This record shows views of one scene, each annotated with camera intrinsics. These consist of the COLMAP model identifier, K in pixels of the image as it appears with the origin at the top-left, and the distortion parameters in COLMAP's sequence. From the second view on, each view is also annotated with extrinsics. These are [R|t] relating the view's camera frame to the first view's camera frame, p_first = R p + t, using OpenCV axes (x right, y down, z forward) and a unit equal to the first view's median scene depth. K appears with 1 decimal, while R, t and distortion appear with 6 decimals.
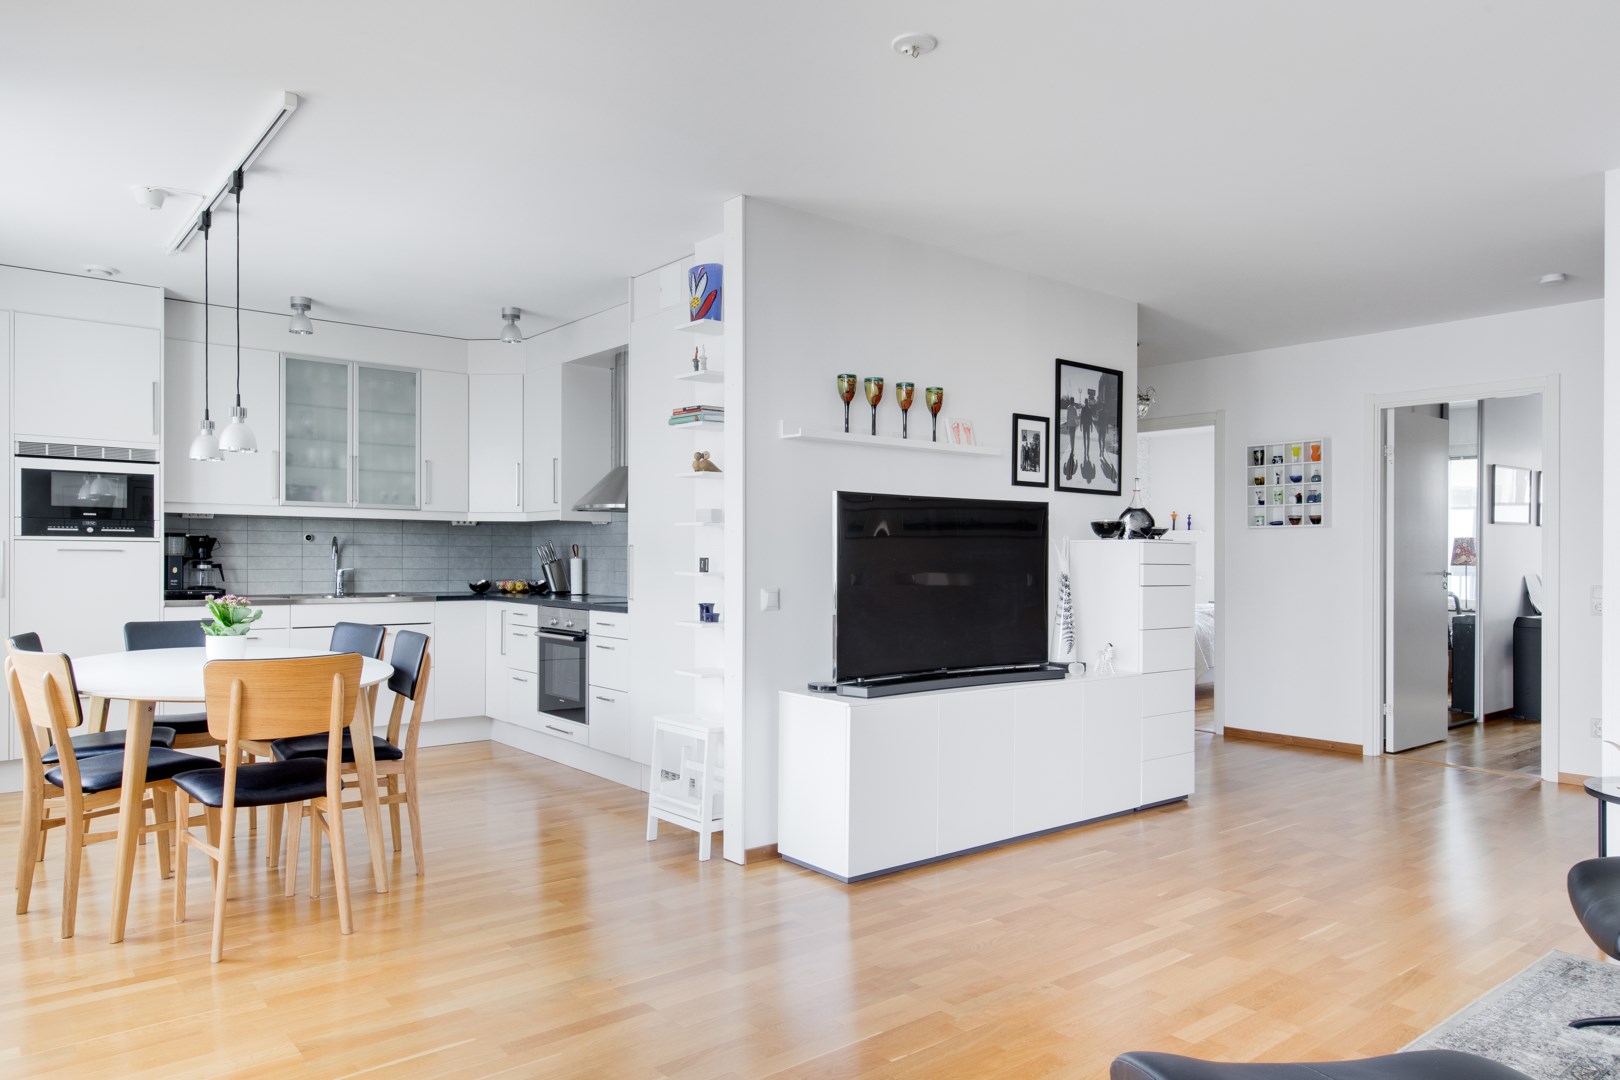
lens RADIAL K [[1067.9, 0, 795.9], [0, 1067.9, 583.4], [0, 0, 1]] dist [0.047630, 0.003573]
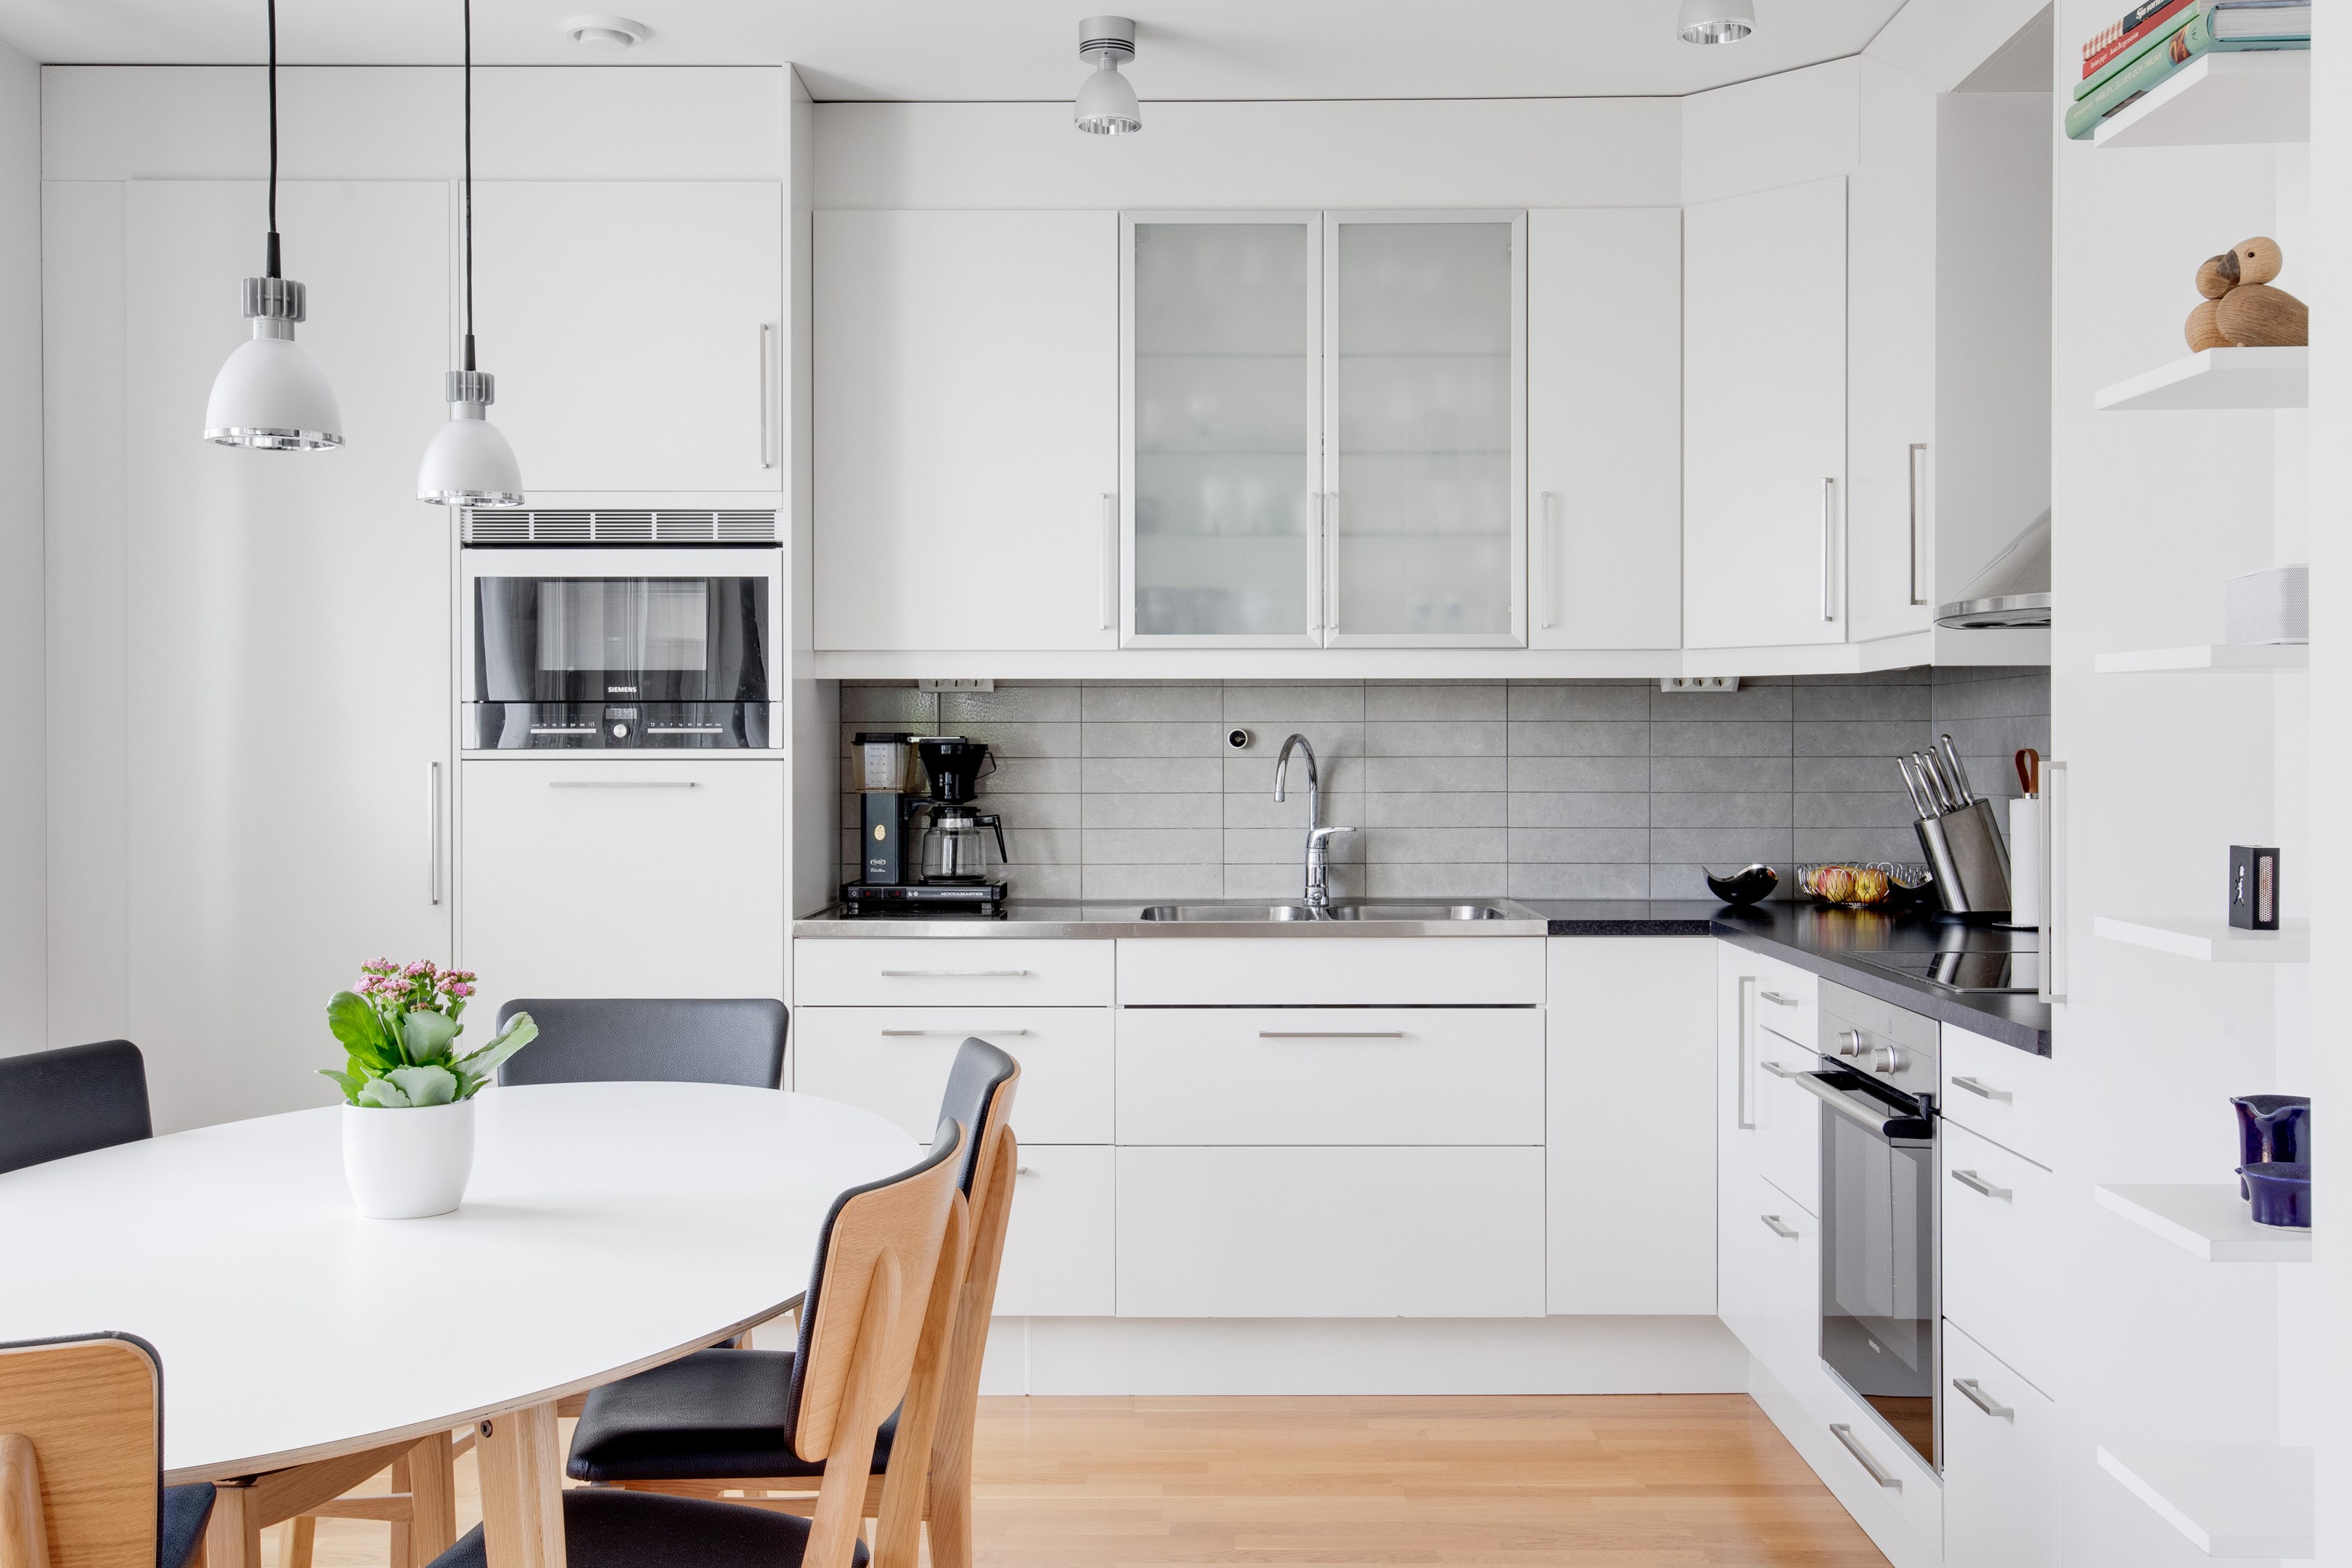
lens RADIAL K [[2289.4, 0, 1223.8], [0, 2289.4, 716.4], [0, 0, 1]] dist [0.019225, 0.000000]
pose [[0.769058, -0.017491, -0.638940, 0.018349], [-0.009524, 0.999201, -0.038817, -0.021640], [0.639109, 0.035938, 0.768276, 0.445941]]
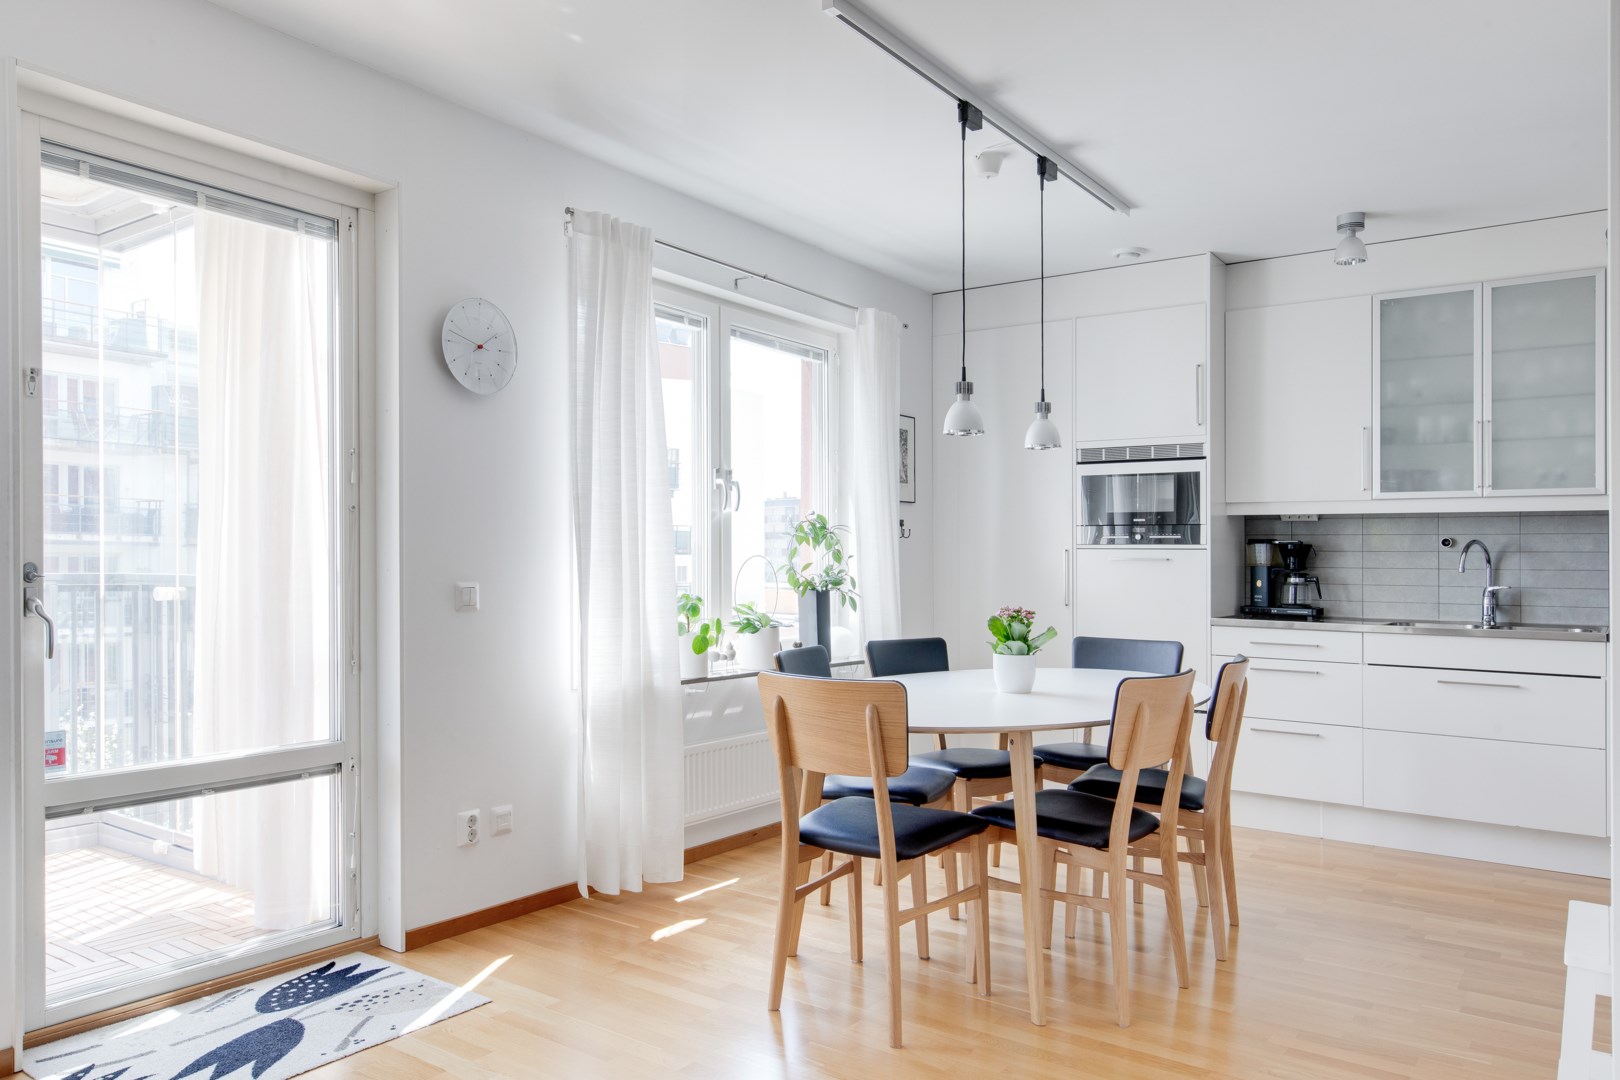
lens RADIAL K [[1184.1, 0, 798.2], [0, 1184.1, 549.3], [0, 0, 1]] dist [0.009357, -0.007635]
pose [[0.248600, -0.015403, -0.968484, 0.210502], [-0.034049, 0.999117, -0.024630, -0.003864], [0.968008, 0.039098, 0.247856, 0.406580]]
